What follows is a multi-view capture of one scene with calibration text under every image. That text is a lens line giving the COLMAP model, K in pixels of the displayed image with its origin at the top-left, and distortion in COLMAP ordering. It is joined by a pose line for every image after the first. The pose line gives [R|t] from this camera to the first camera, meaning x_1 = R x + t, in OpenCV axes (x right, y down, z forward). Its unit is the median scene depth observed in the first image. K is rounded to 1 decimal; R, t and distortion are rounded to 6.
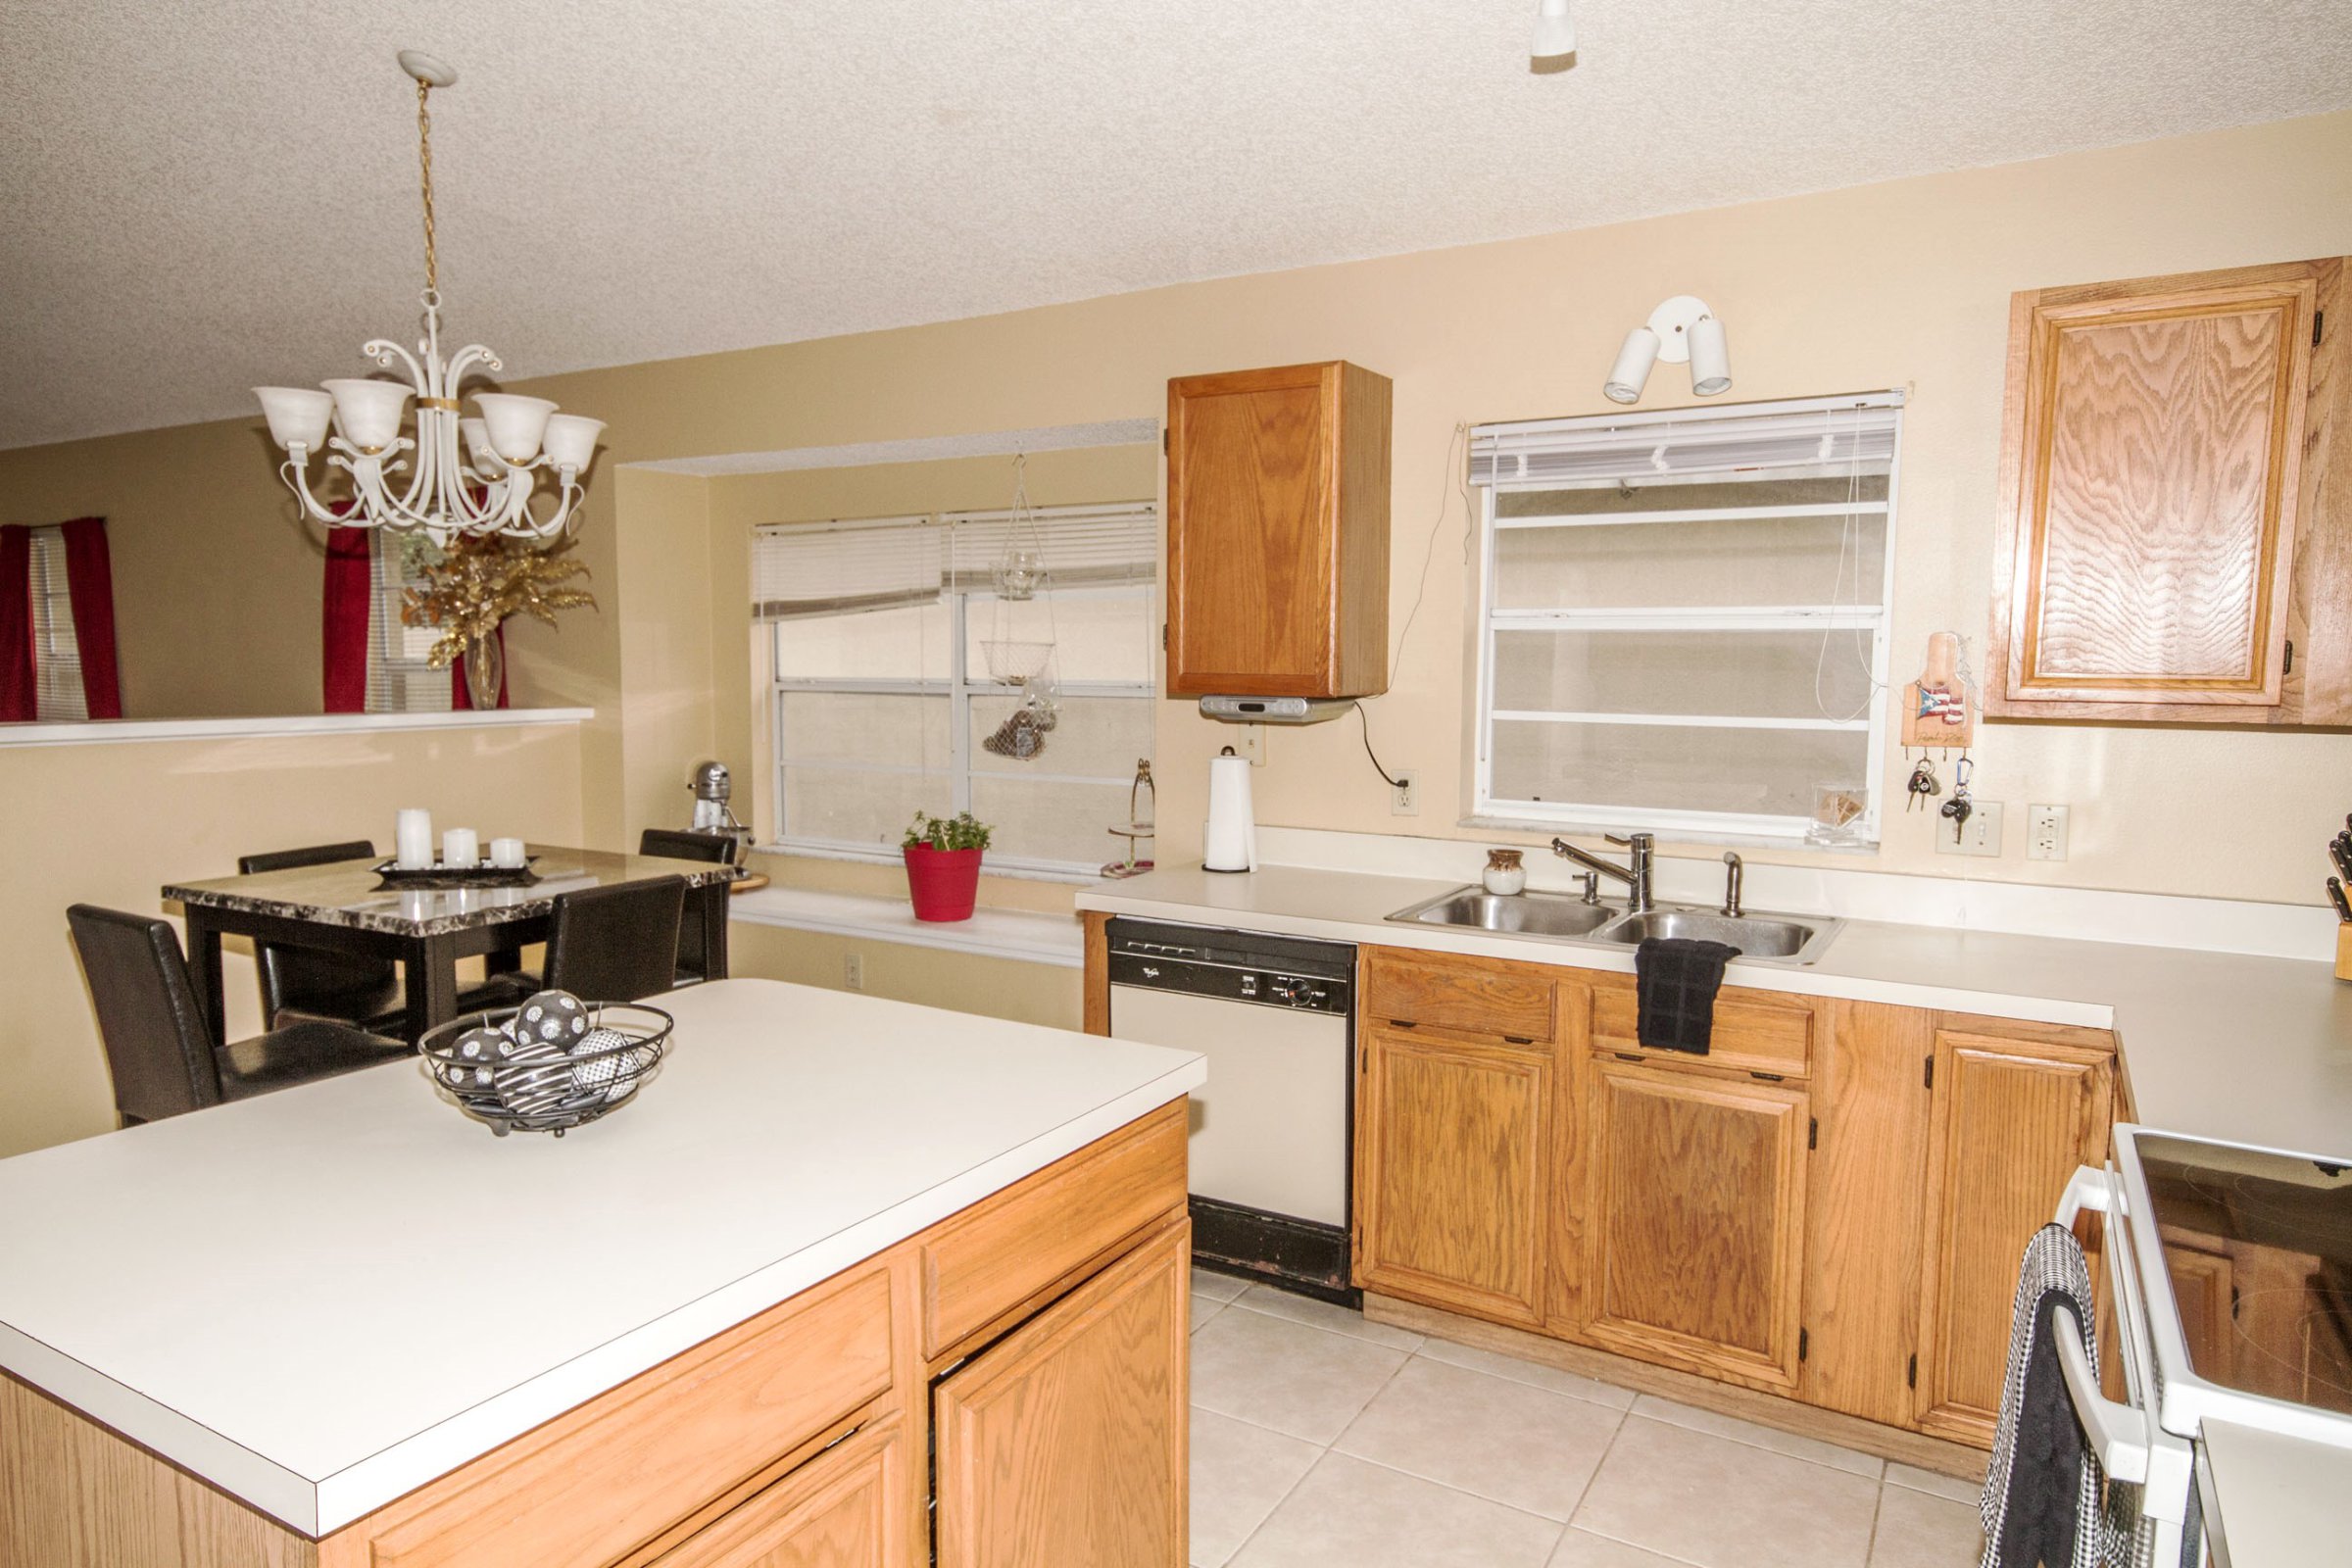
lens RADIAL K [[1490.6, 0, 1142.5], [0, 1490.6, 795.2], [0, 0, 1]] dist [0.021923, 0.004718]
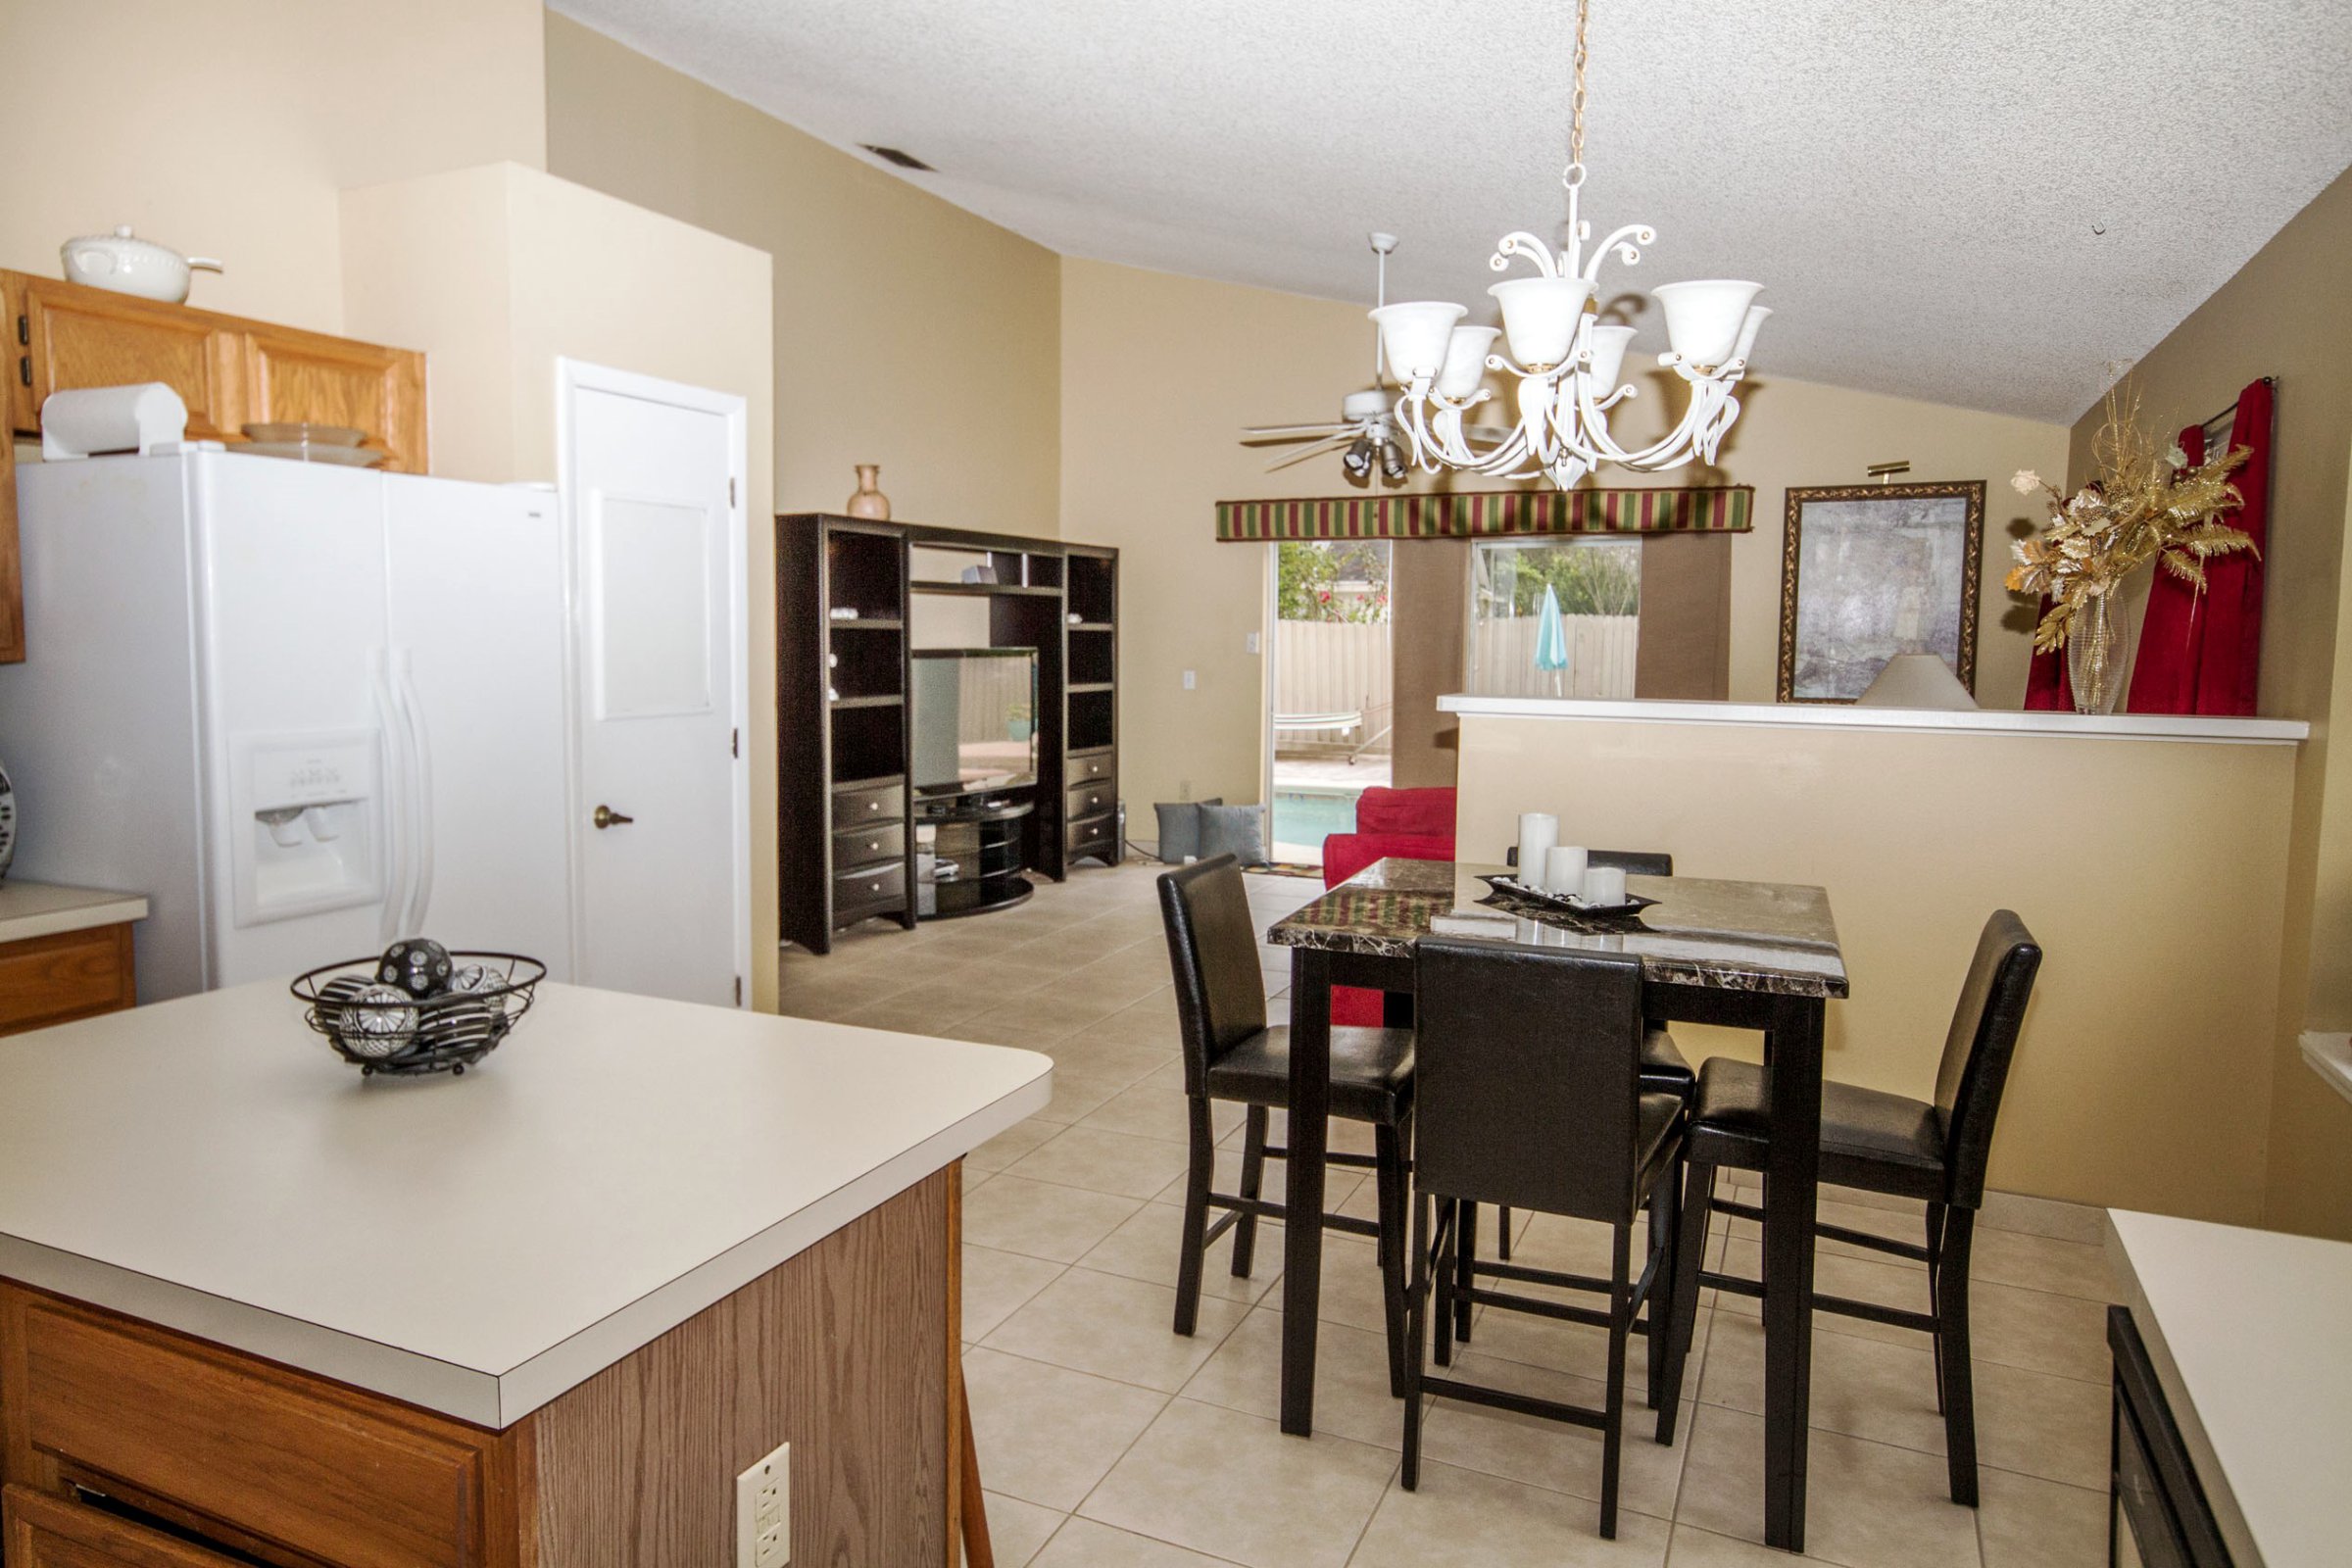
lens RADIAL K [[1580.5, 0, 1058.1], [0, 1580.5, 752.6], [0, 0, 1]] dist [0.023049, 0.000108]
pose [[0.091918, 0.078192, -0.992692, 0.345796], [-0.106317, 0.991984, 0.068292, -0.055669], [0.990075, 0.099262, 0.099494, 0.658550]]
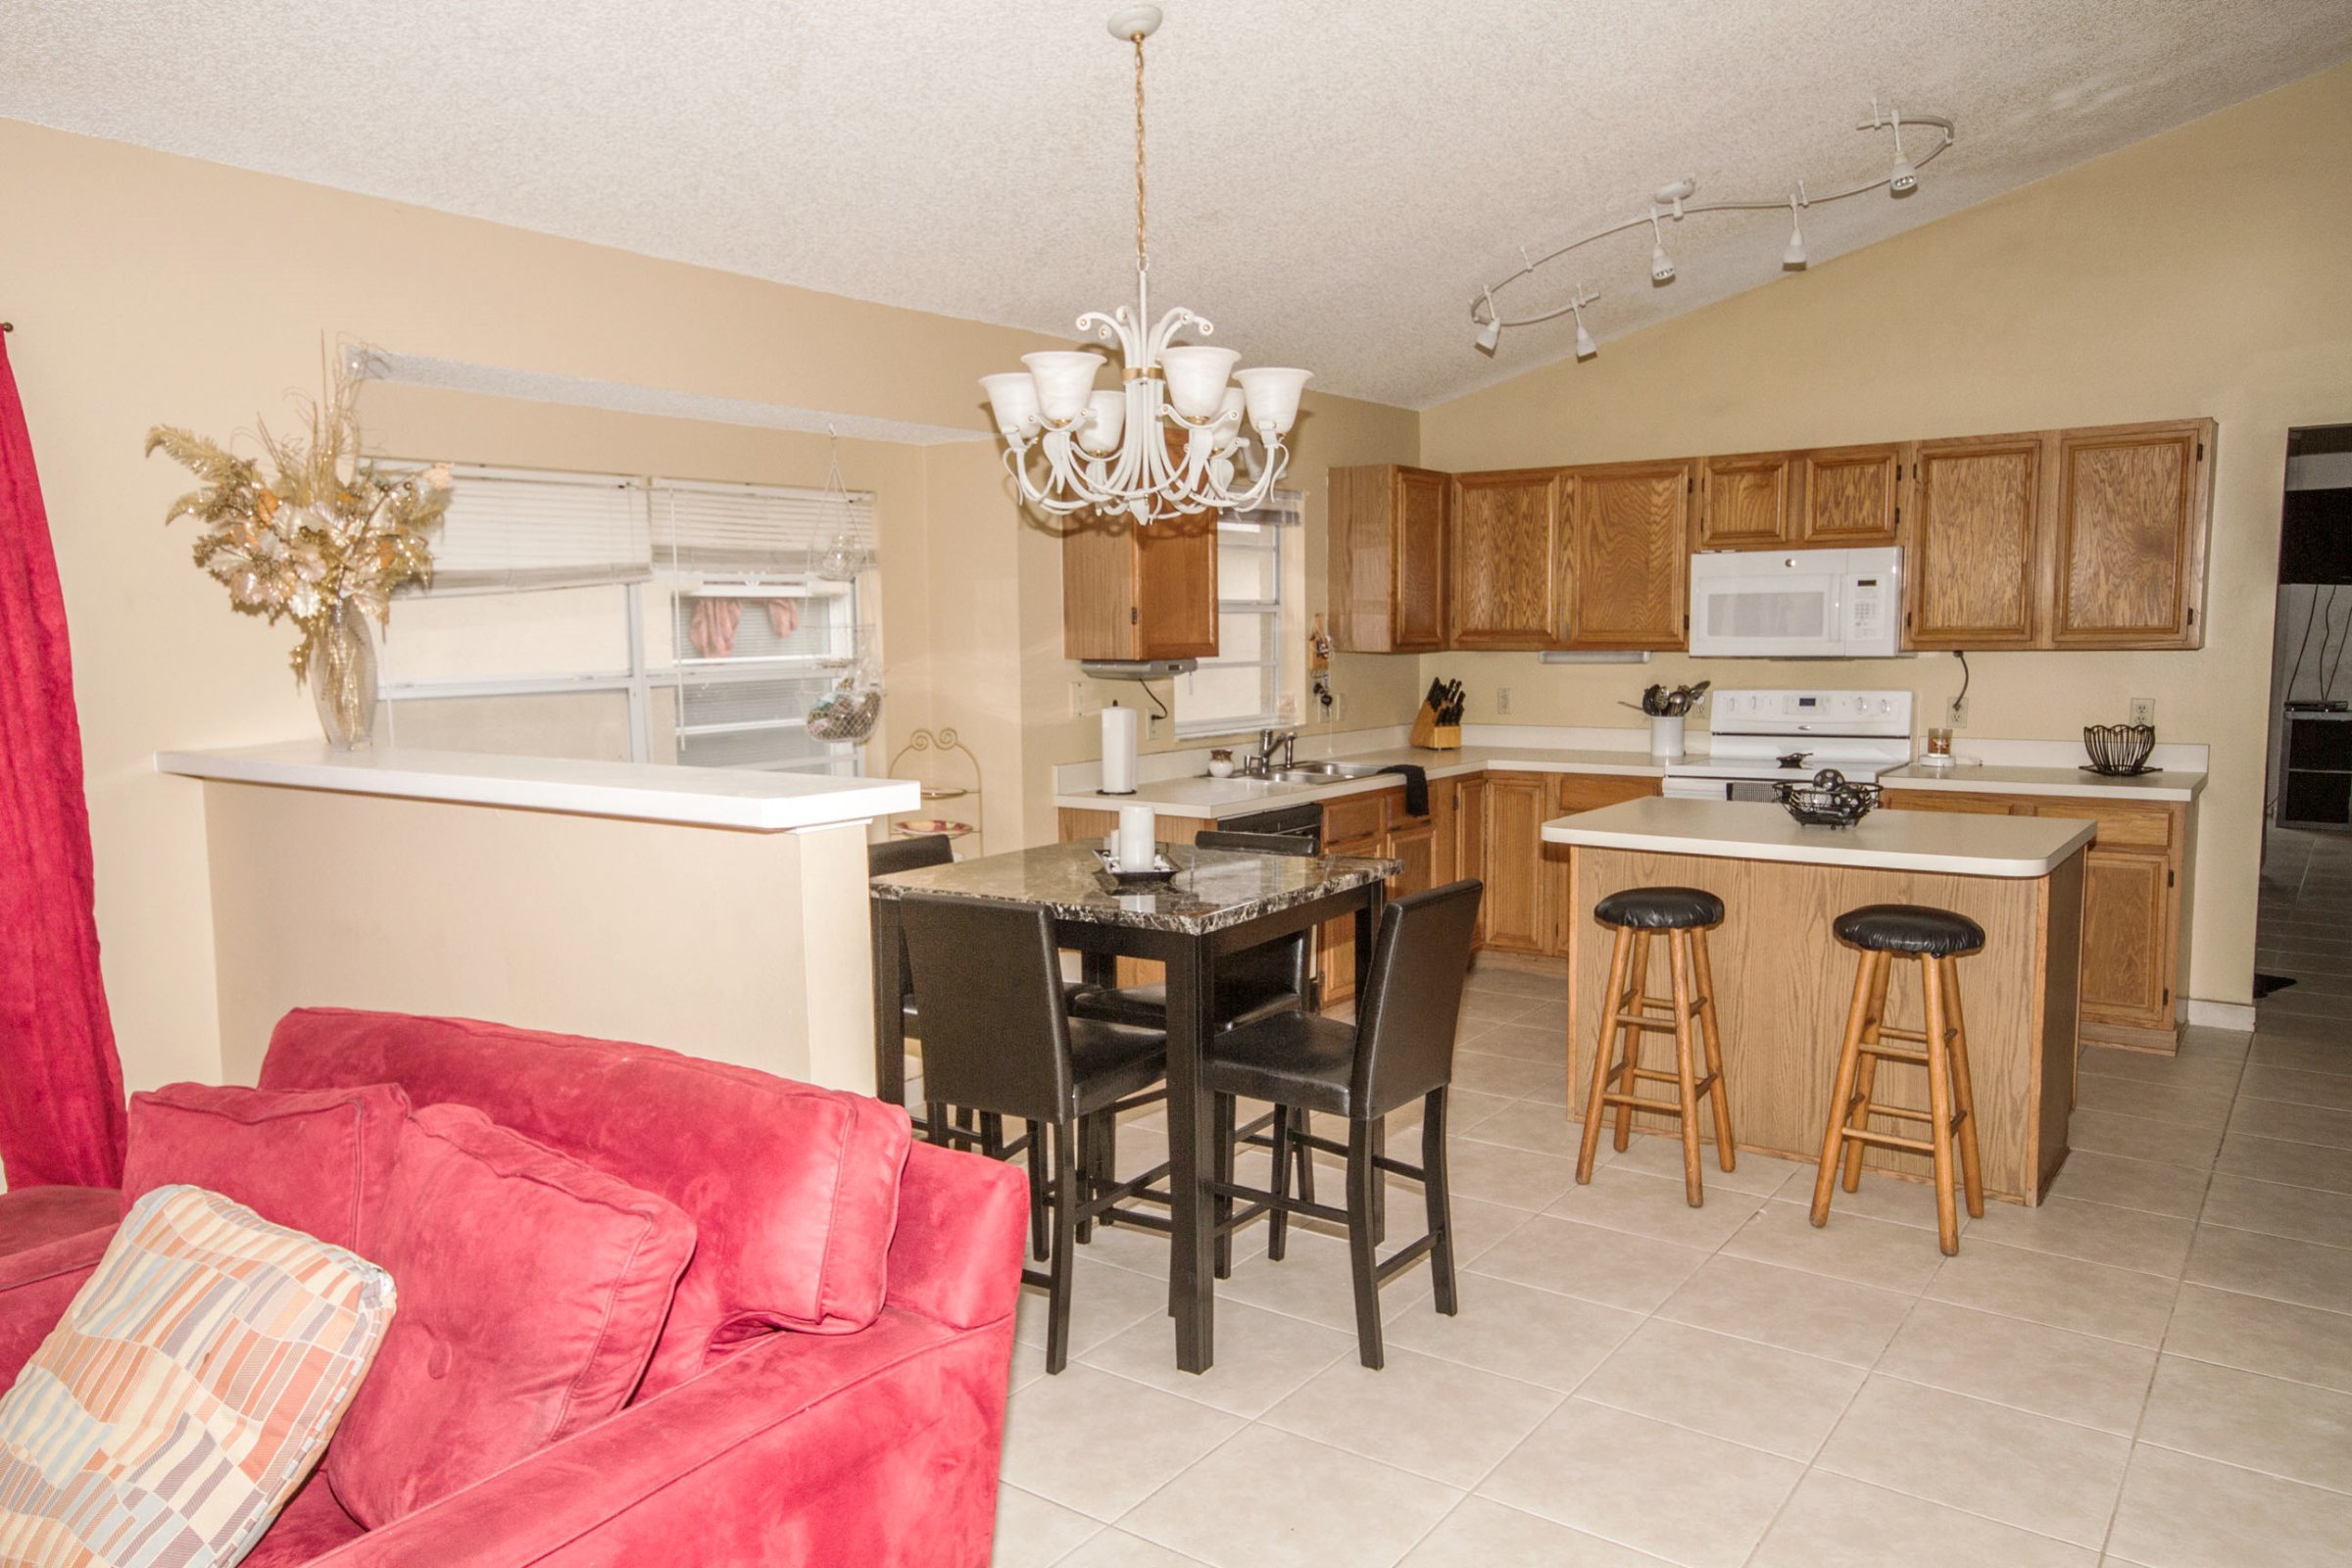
lens RADIAL K [[1638.4, 0, 1148.8], [0, 1638.4, 786.6], [0, 0, 1]] dist [0.019977, 0.017342]
pose [[0.086201, -0.105602, 0.990665, -1.513741], [0.110057, 0.989290, 0.095879, -0.101347], [-0.990180, 0.100765, 0.096900, 0.910468]]
